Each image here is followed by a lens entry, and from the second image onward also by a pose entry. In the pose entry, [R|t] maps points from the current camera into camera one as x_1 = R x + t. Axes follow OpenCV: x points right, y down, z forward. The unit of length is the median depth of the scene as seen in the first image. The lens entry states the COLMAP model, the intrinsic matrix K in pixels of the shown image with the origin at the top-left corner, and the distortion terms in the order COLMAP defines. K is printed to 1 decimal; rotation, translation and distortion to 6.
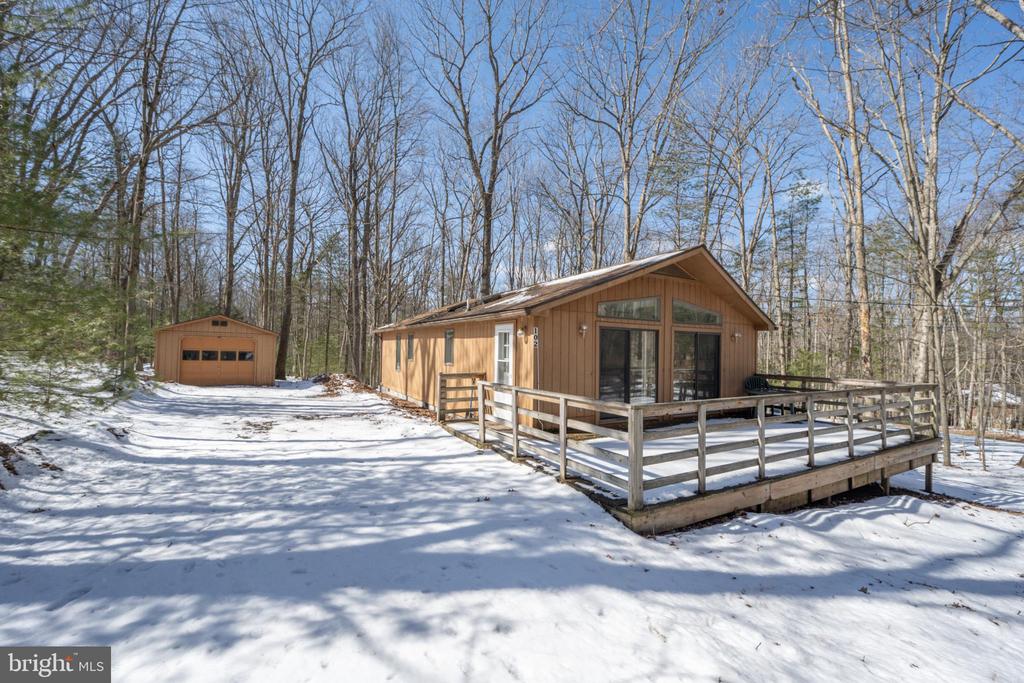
lens RADIAL K [[423.0, 0, 514.8], [0, 423.0, 346.7], [0, 0, 1]] dist [0.000887, 0.000299]
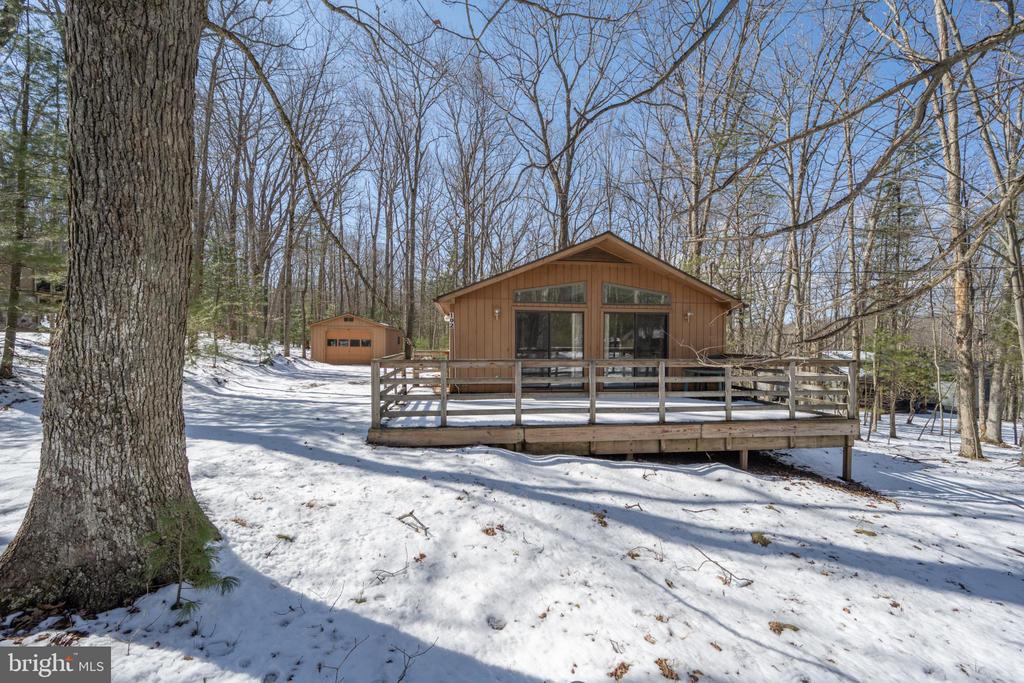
lens RADIAL K [[414.5, 0, 511.8], [0, 414.5, 343.8], [0, 0, 1]] dist [-0.001147, 0.000057]
pose [[0.922466, -0.007036, -0.386014, 0.499939], [0.011438, 0.999893, 0.009107, 0.028611], [0.385908, -0.012816, 0.922448, -0.067196]]
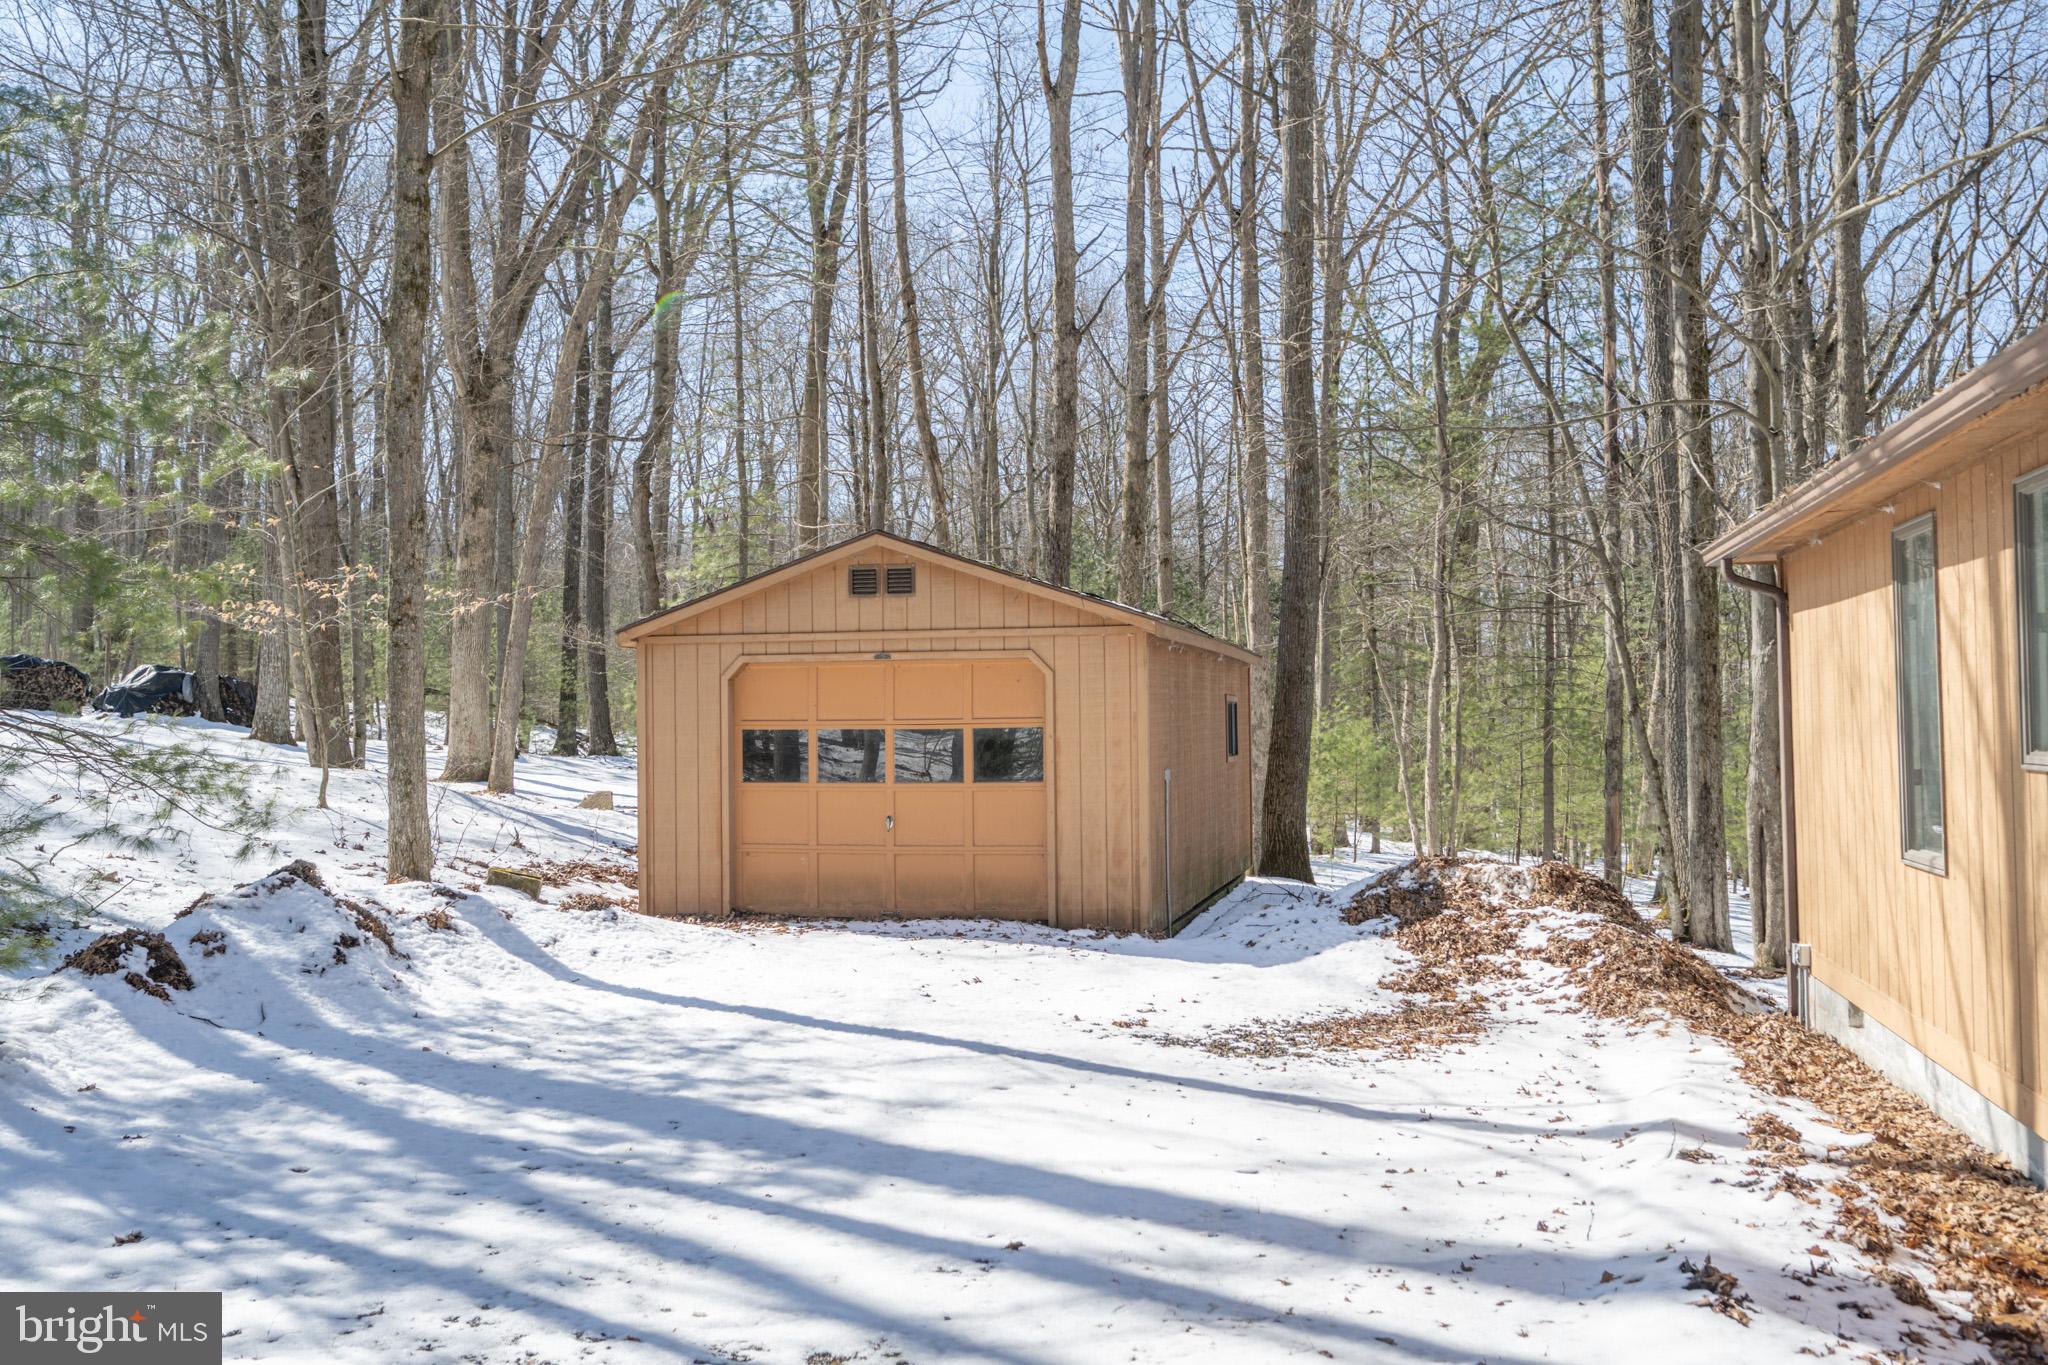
lens RADIAL K [[1758.1, 0, 1068.2], [0, 1758.1, 681.5], [0, 0, 1]] dist [-0.003470, -0.000700]
pose [[0.746926, -0.045960, -0.663317, -0.205628], [0.033344, 0.998942, -0.031668, 0.025111], [0.664070, 0.001536, 0.747668, 0.764031]]
